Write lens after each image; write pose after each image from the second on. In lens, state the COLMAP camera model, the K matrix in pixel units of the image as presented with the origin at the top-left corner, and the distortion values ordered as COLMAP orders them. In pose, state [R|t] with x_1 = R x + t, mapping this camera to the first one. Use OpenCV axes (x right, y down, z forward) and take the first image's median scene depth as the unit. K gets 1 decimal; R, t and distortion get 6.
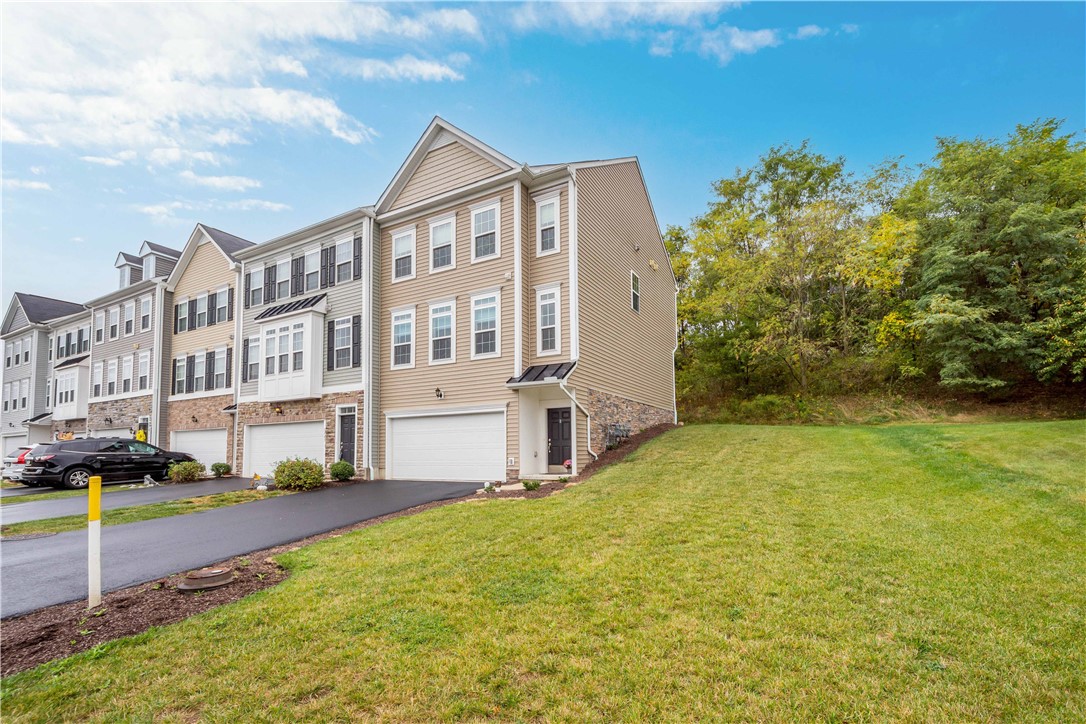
lens RADIAL K [[469.7, 0, 544.6], [0, 469.7, 383.1], [0, 0, 1]] dist [0.009800, -0.001710]
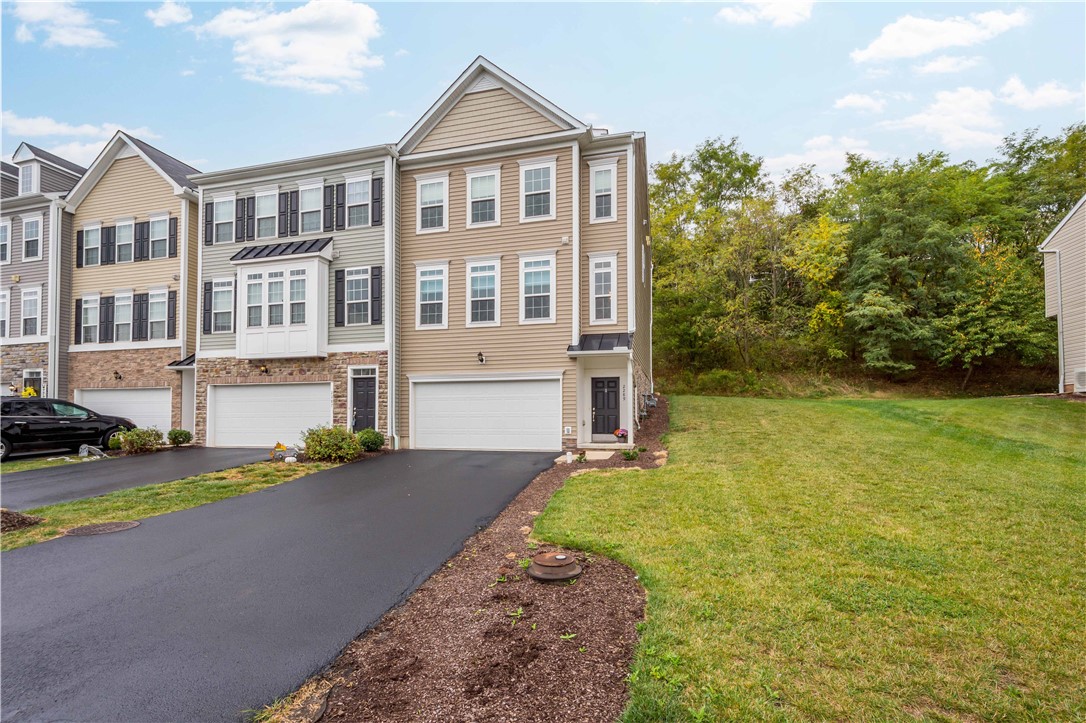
lens RADIAL K [[469.7, 0, 543.8], [0, 469.7, 366.6], [0, 0, 1]] dist [0.009800, -0.001710]
pose [[0.970726, 0.035910, 0.237488, -0.278543], [-0.044533, 0.998526, 0.031042, 0.004113], [-0.236023, -0.040710, 0.970894, 0.048127]]
